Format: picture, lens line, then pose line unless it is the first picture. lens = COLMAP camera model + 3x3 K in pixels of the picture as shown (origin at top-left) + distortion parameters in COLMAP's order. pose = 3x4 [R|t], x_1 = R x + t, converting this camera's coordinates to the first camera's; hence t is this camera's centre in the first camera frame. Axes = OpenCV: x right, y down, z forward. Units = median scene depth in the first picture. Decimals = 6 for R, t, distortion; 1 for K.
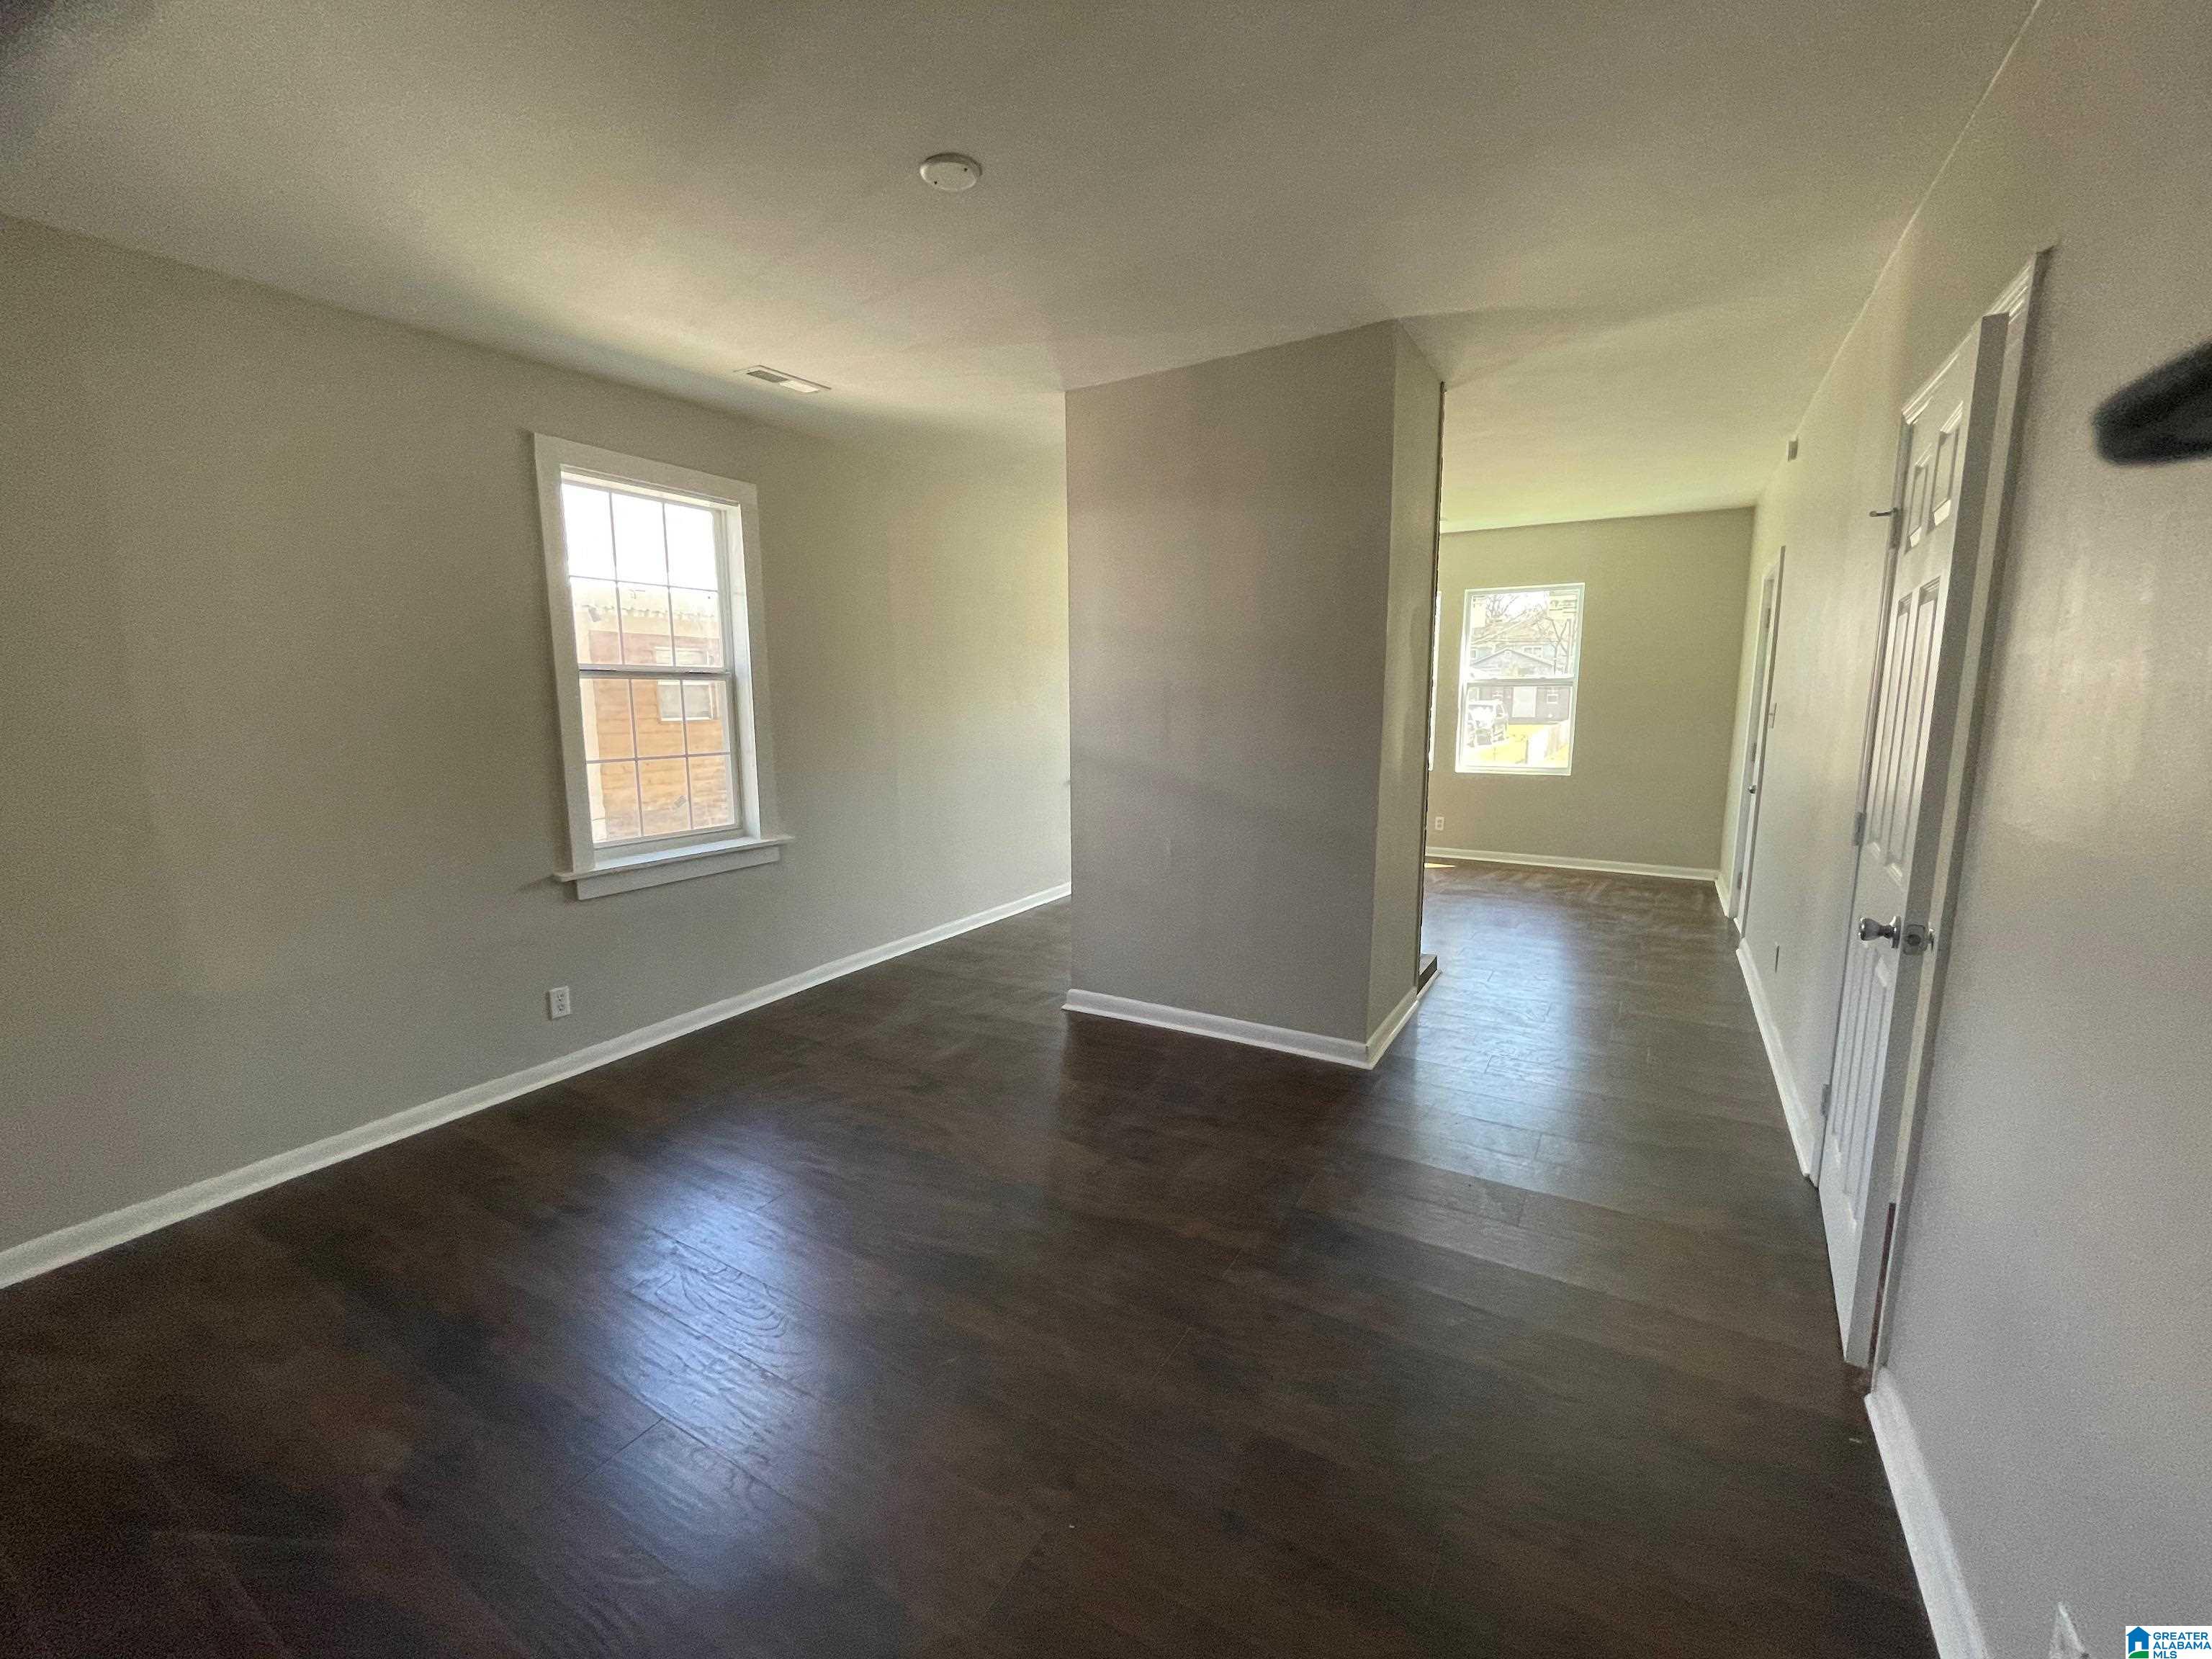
lens RADIAL K [[900.5, 0, 1108.1], [0, 900.5, 829.0], [0, 0, 1]] dist [-0.000473, -0.000205]
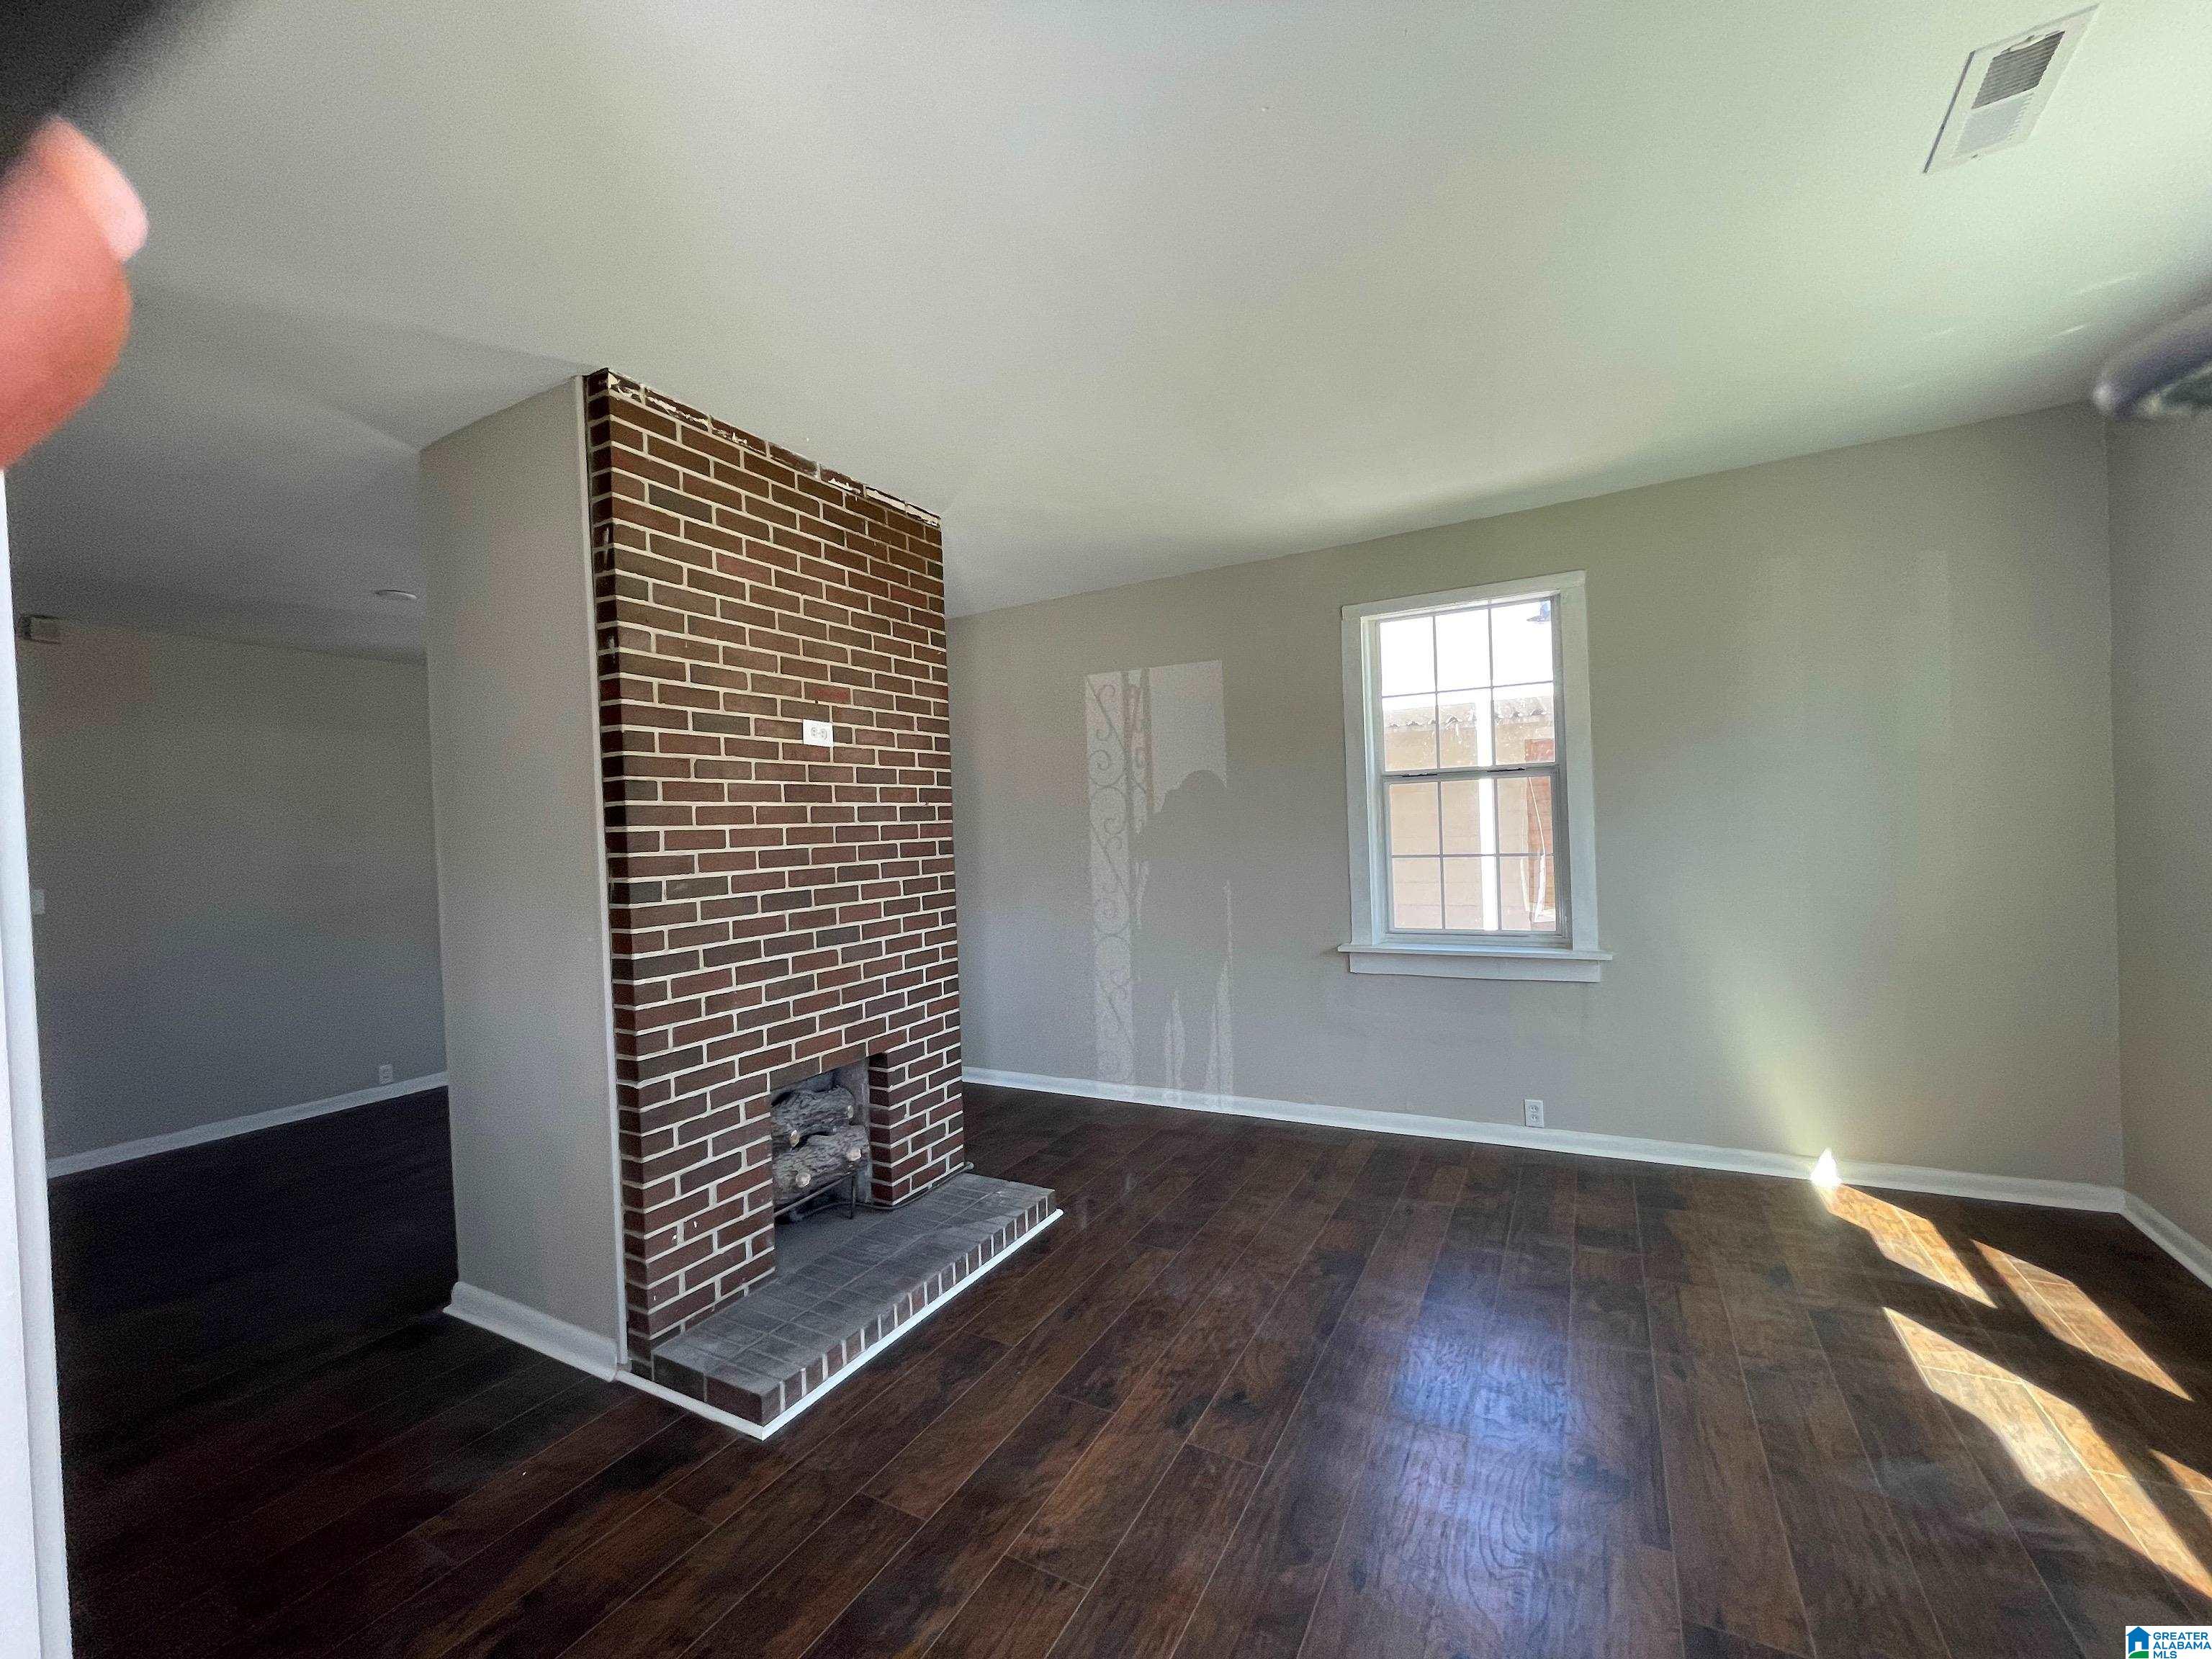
lens RADIAL K [[900.5, 0, 1108.1], [0, 900.5, 829.0], [0, 0, 1]] dist [-0.000473, -0.000205]
pose [[0.051591, 0.019740, -0.998473, 0.539383], [-0.109434, 0.993896, 0.013995, -0.083558], [0.992654, 0.108545, 0.053436, 0.568992]]
